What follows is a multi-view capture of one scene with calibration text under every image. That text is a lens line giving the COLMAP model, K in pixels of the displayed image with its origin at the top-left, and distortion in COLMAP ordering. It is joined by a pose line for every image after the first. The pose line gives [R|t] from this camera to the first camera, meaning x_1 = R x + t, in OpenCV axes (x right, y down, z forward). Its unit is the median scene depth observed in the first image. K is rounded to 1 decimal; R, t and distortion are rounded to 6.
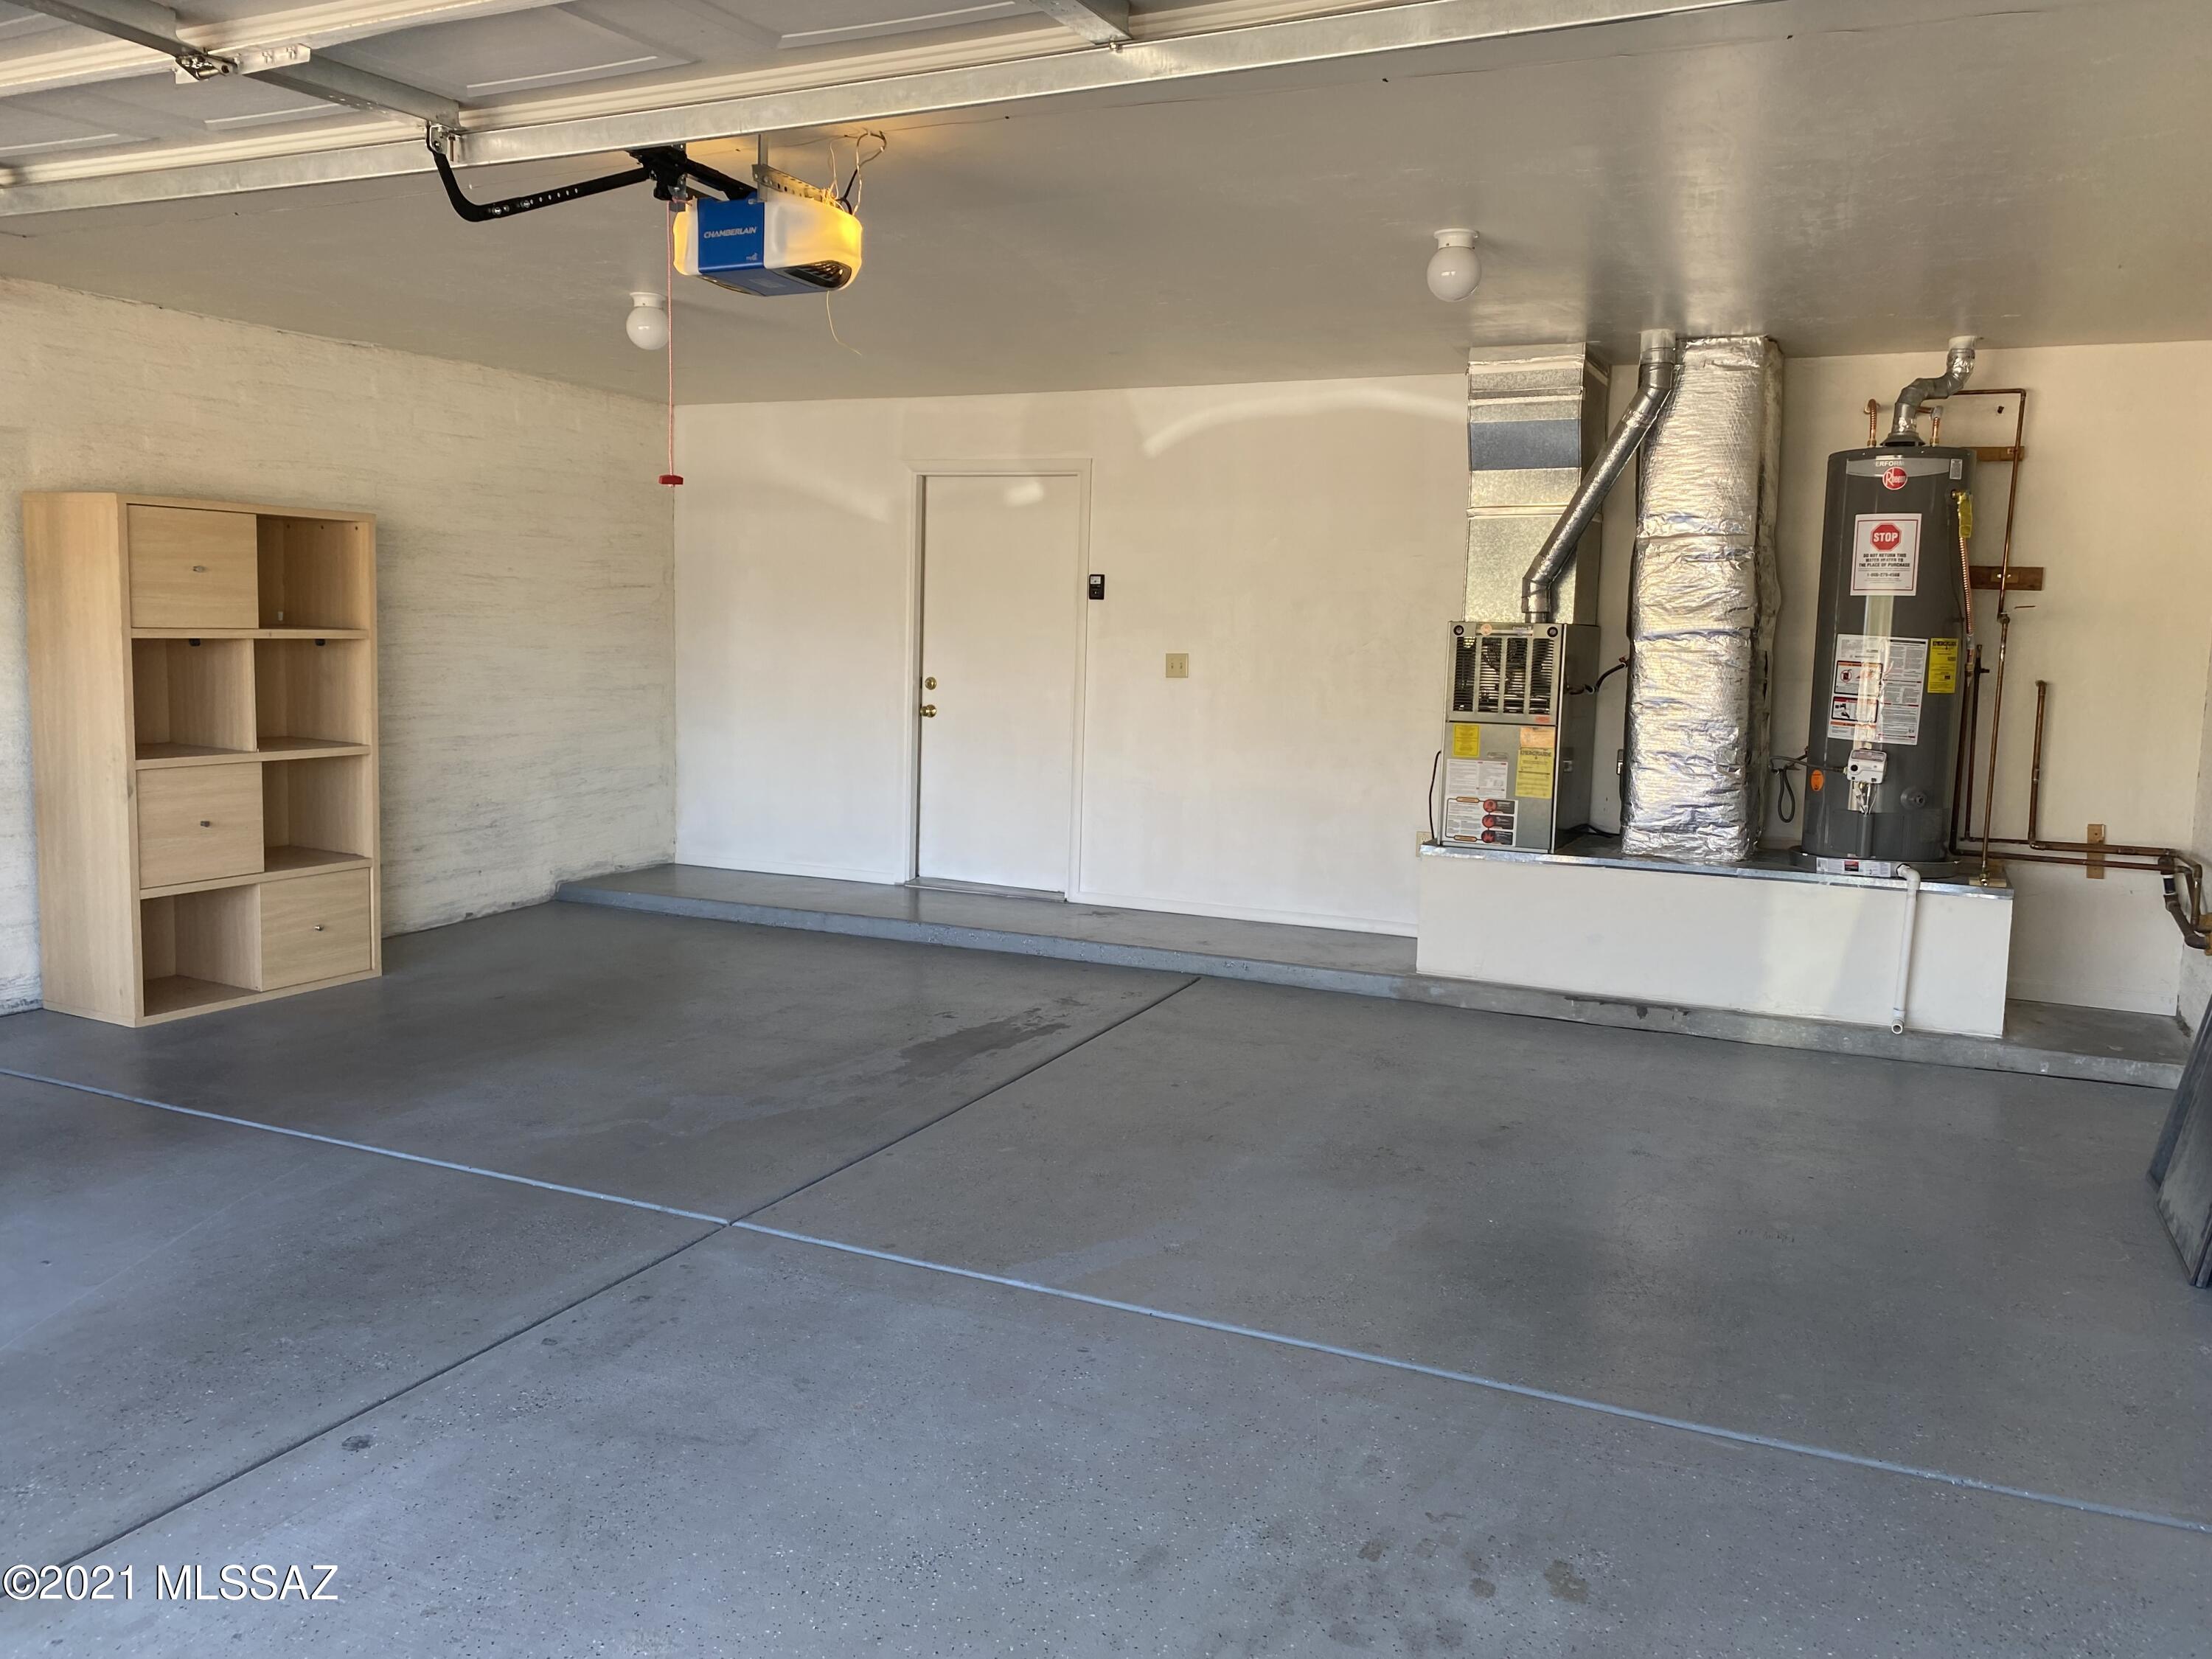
lens RADIAL K [[1695.6, 0, 1106.0], [0, 1695.6, 829.5], [0, 0, 1]] dist [0.047634, -0.054657]
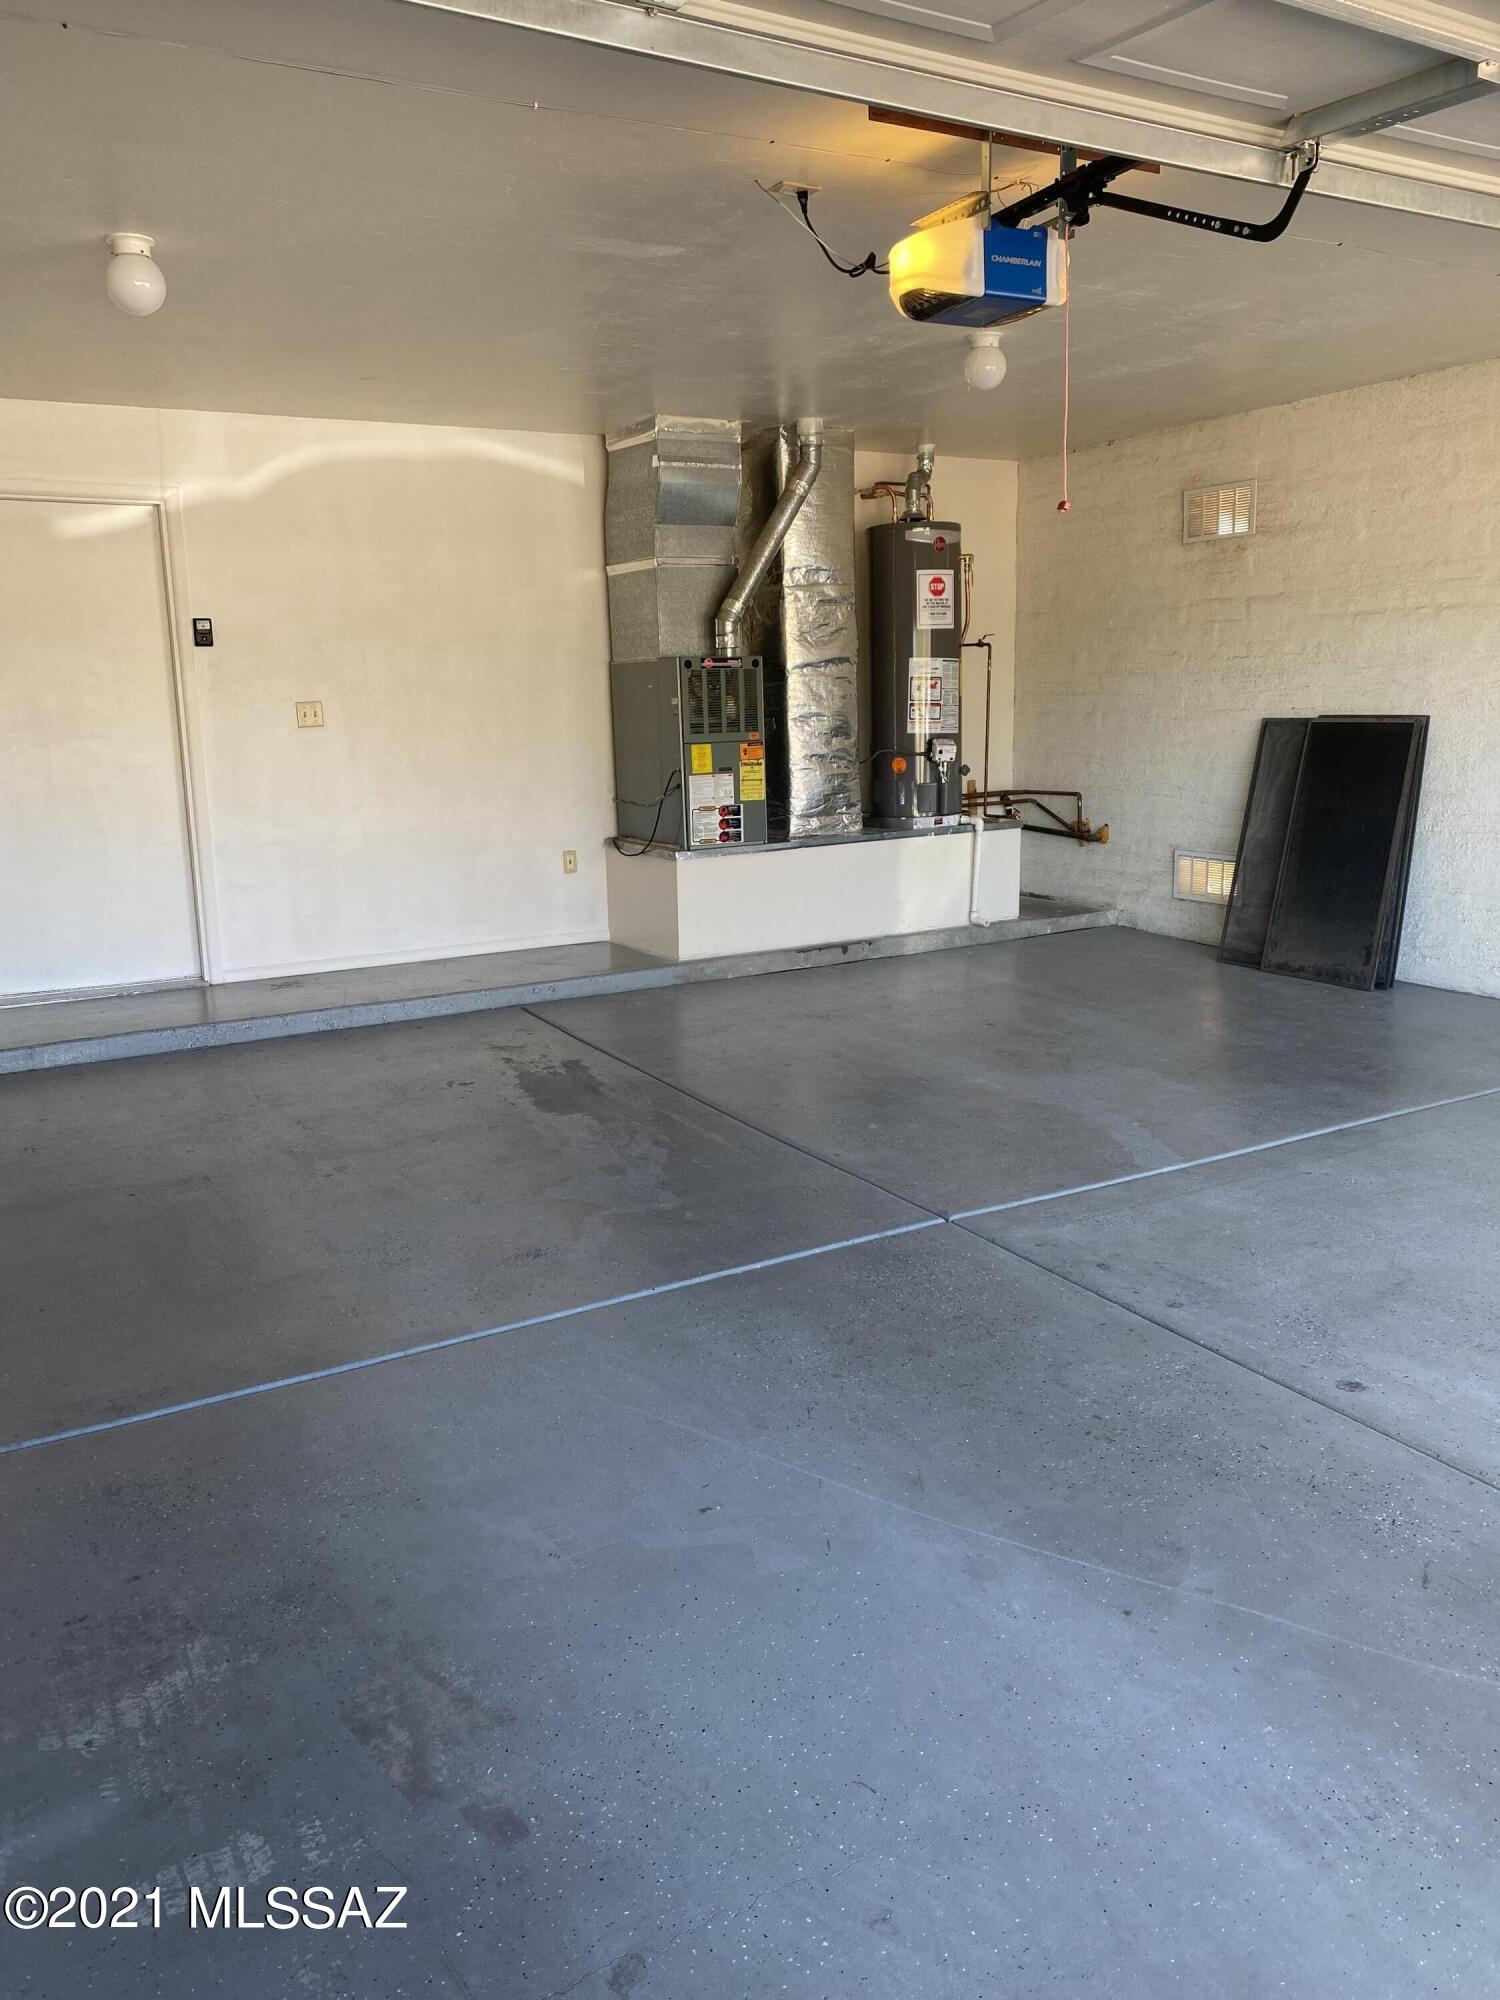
lens RADIAL K [[1532.0, 0, 750.0], [0, 1532.0, 1000.0], [0, 0, 1]] dist [0.186357, -0.503921]
pose [[0.563759, -0.202705, 0.800679, -0.723292], [0.140814, 0.978812, 0.148655, -0.045738], [-0.813847, 0.028941, 0.580358, 0.372260]]
